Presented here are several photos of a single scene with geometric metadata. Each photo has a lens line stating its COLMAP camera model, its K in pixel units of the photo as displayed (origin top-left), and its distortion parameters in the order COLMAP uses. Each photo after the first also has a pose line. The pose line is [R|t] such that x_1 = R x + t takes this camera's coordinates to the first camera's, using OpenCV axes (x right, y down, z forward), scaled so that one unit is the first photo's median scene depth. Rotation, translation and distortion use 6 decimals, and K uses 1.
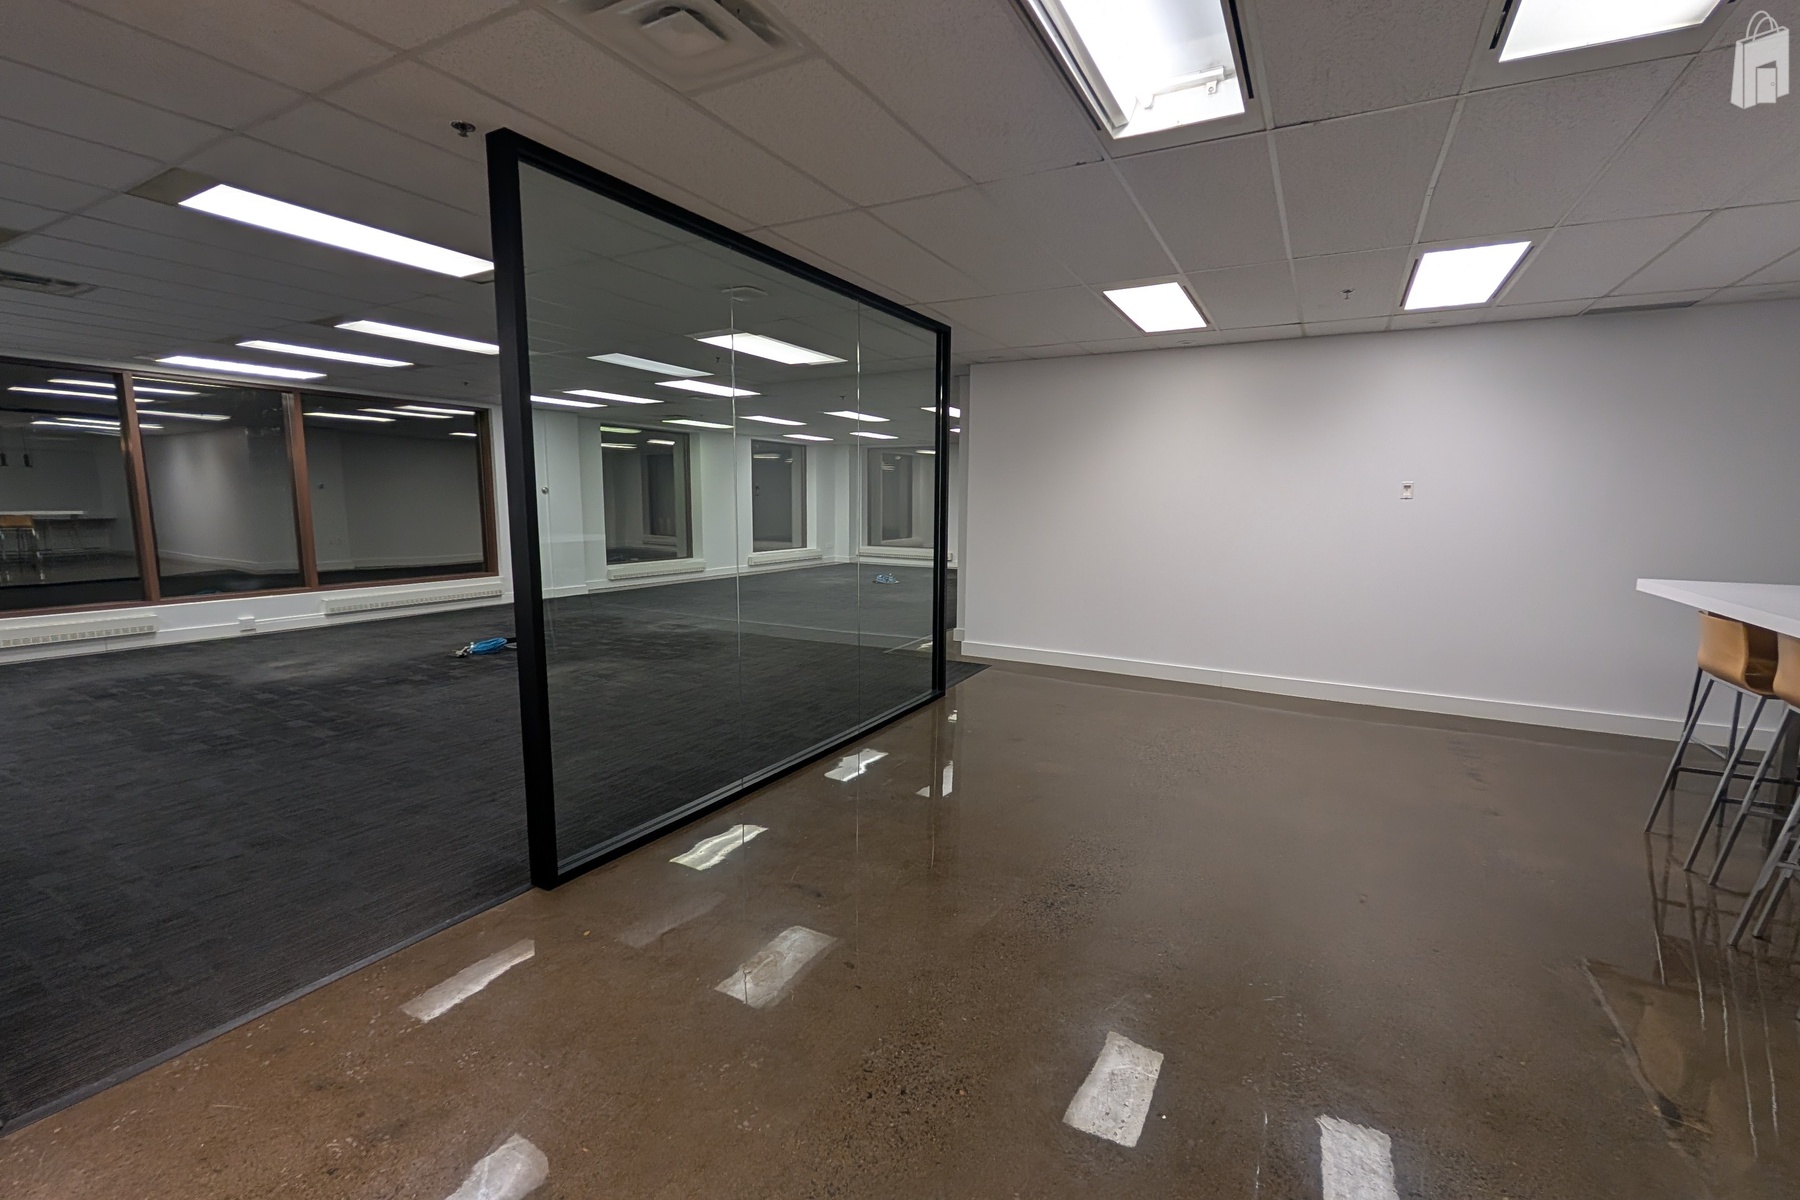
lens RADIAL K [[775.1, 0, 895.1], [0, 775.1, 601.7], [0, 0, 1]] dist [0.000472, 0.000650]
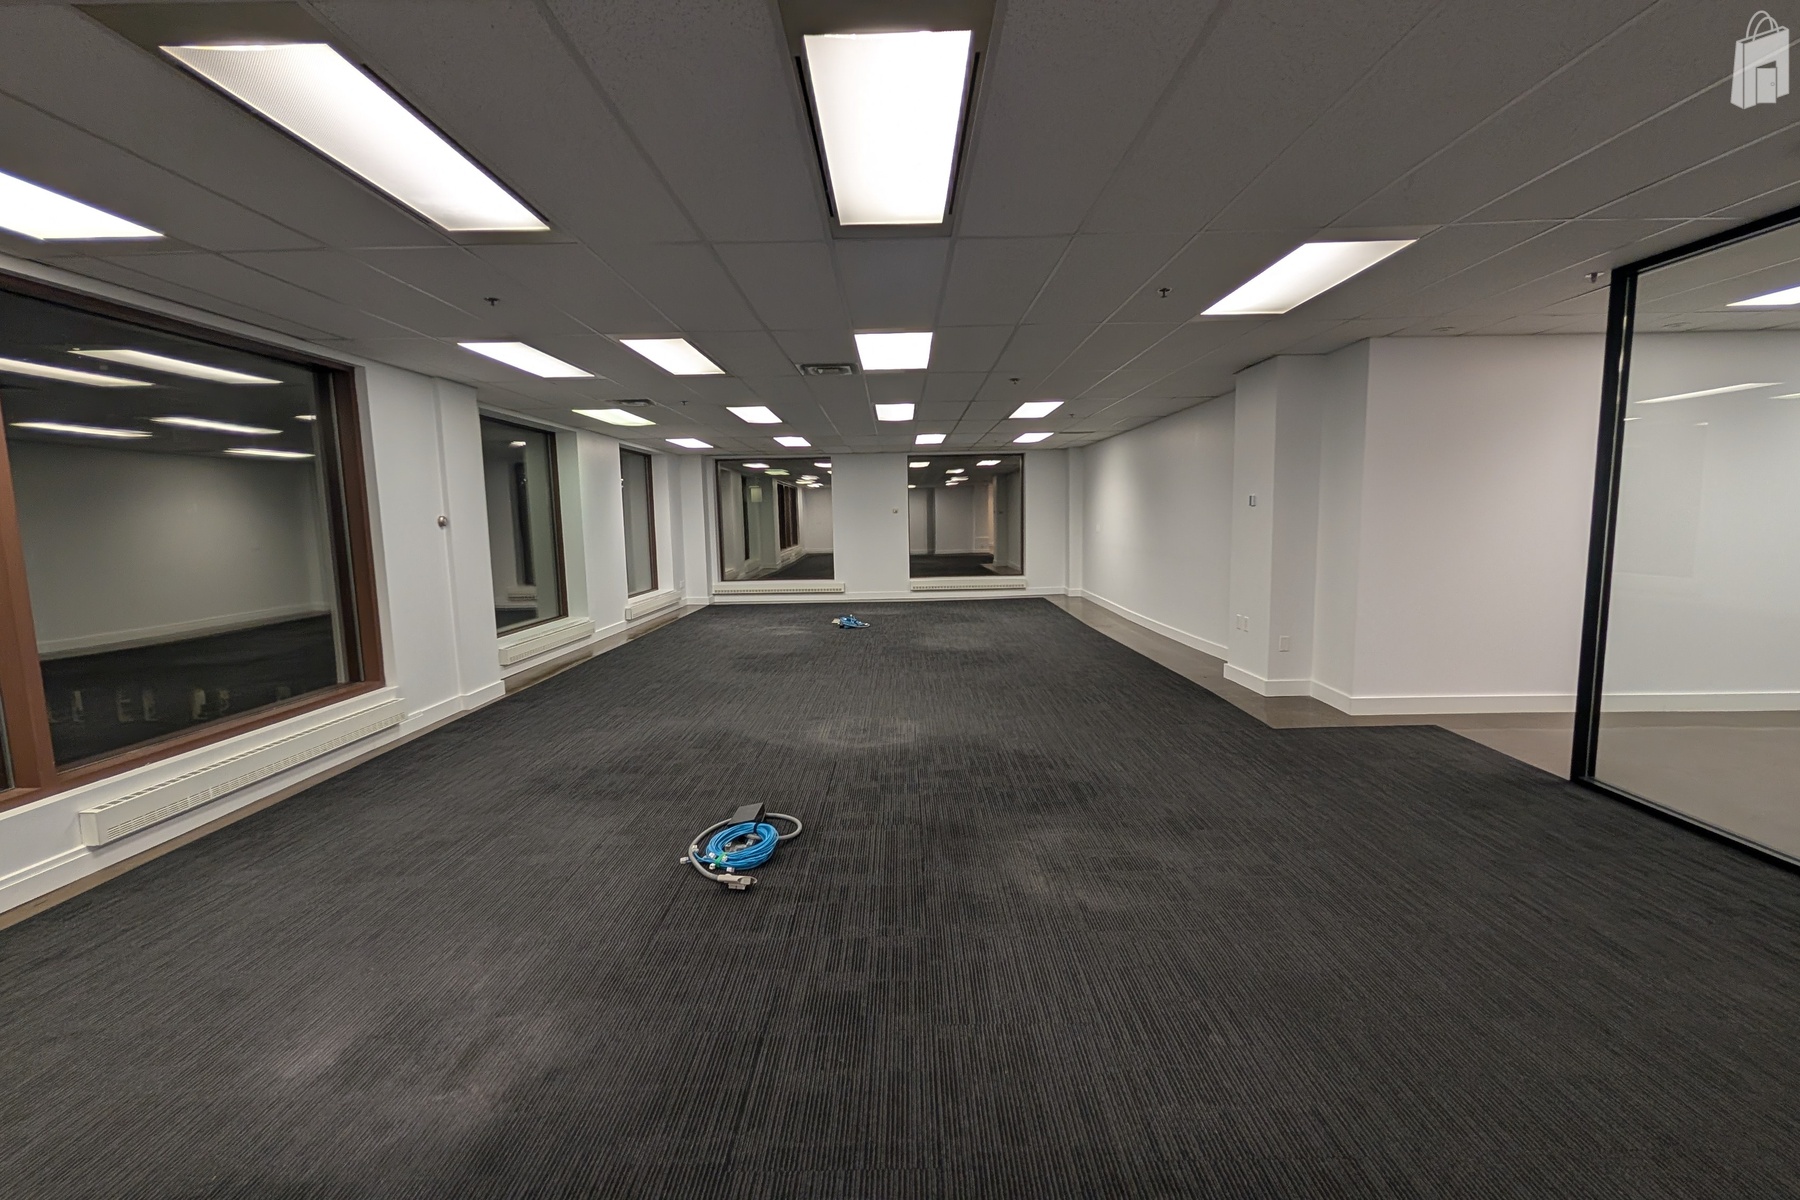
lens RADIAL K [[775.1, 0, 900.8], [0, 775.1, 607.1], [0, 0, 1]] dist [0.000472, 0.000650]
pose [[0.869450, -0.081742, 0.487211, -0.353803], [0.090758, 0.995860, 0.005120, -0.044381], [-0.485612, 0.039767, 0.873269, 0.284988]]
